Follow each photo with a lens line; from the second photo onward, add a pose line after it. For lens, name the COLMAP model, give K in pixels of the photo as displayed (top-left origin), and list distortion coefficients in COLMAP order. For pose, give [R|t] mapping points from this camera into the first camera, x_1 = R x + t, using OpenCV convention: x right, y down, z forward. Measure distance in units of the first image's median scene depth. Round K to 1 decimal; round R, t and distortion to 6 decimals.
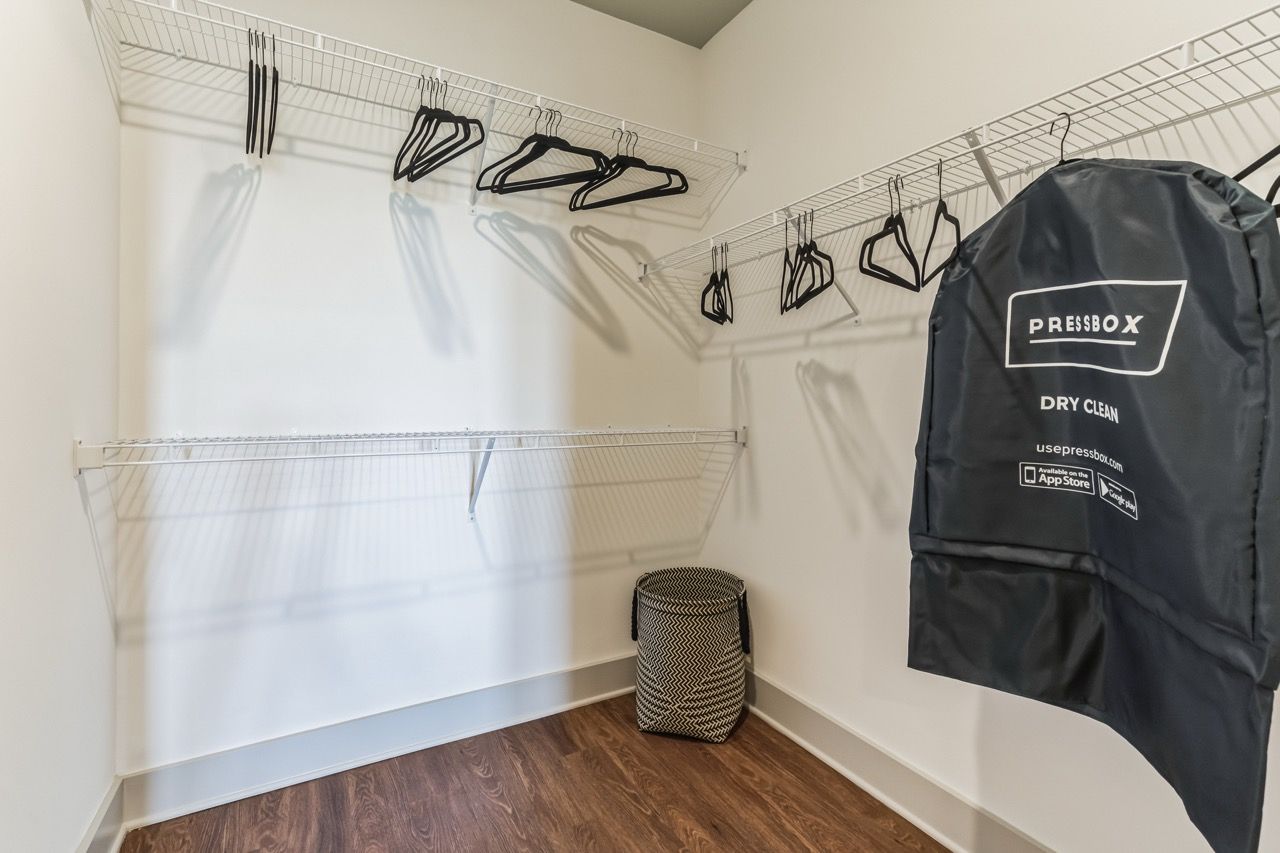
lens RADIAL K [[587.1, 0, 637.7], [0, 587.1, 400.7], [0, 0, 1]] dist [-0.002553, 0.000224]
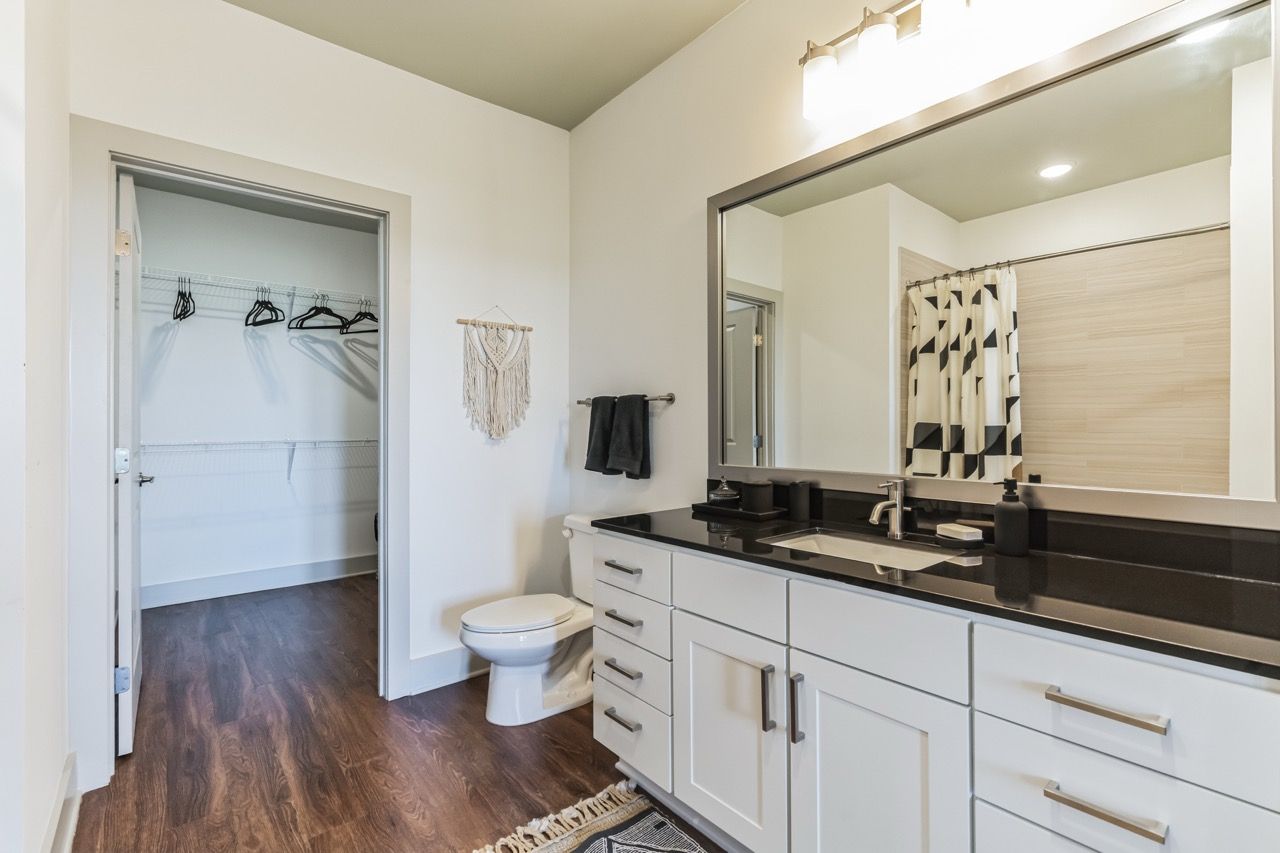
lens RADIAL K [[575.2, 0, 639.5], [0, 575.2, 423.9], [0, 0, 1]] dist [-0.003946, 0.000649]
pose [[0.983767, -0.006509, 0.179331, 0.640712], [0.006696, 0.999977, -0.000438, 0.002656], [-0.179324, 0.001632, 0.983789, -1.362570]]
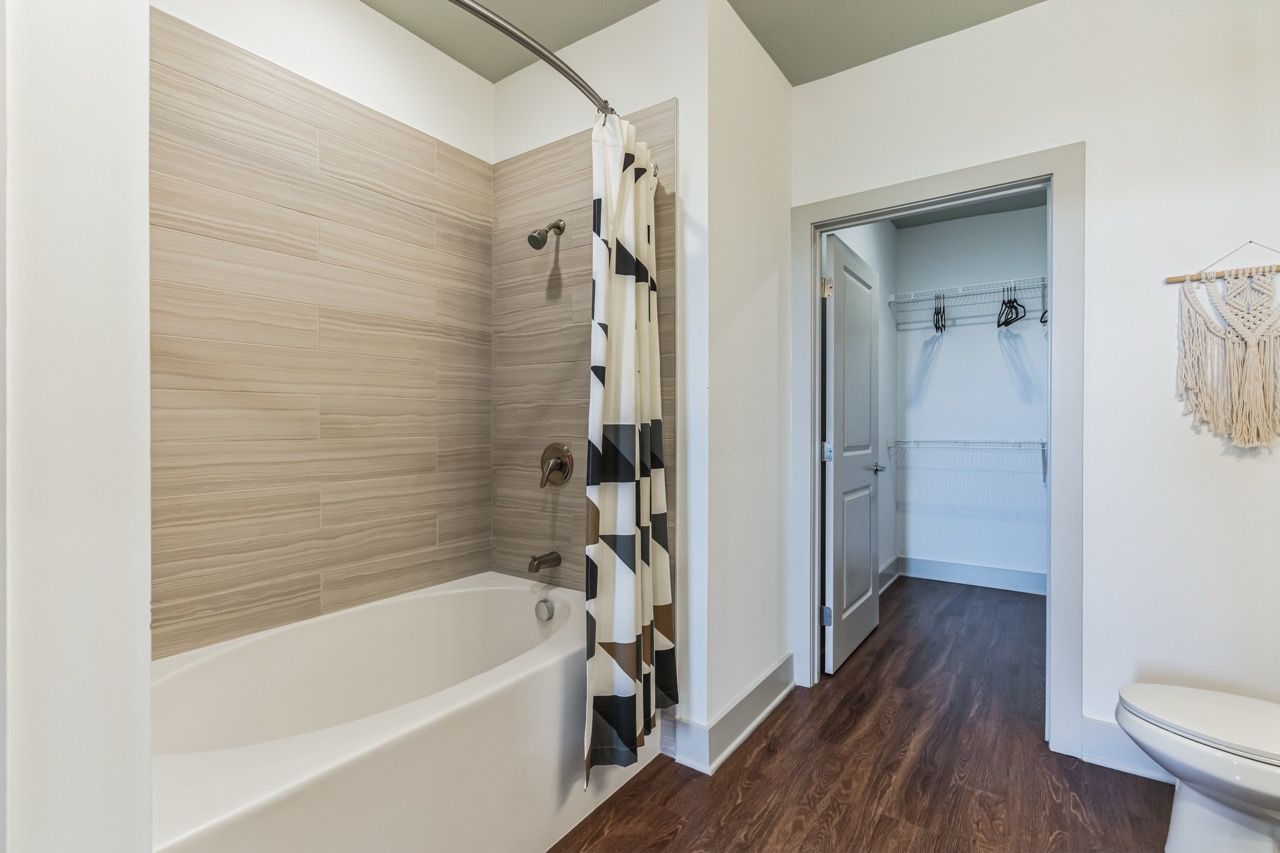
lens RADIAL K [[575.2, 0, 639.5], [0, 575.2, 423.9], [0, 0, 1]] dist [-0.003946, 0.000649]
pose [[0.427013, -0.005200, -0.904231, 0.973825], [0.001687, 0.999986, -0.004954, 0.002088], [0.904244, 0.000590, 0.427015, -1.166401]]
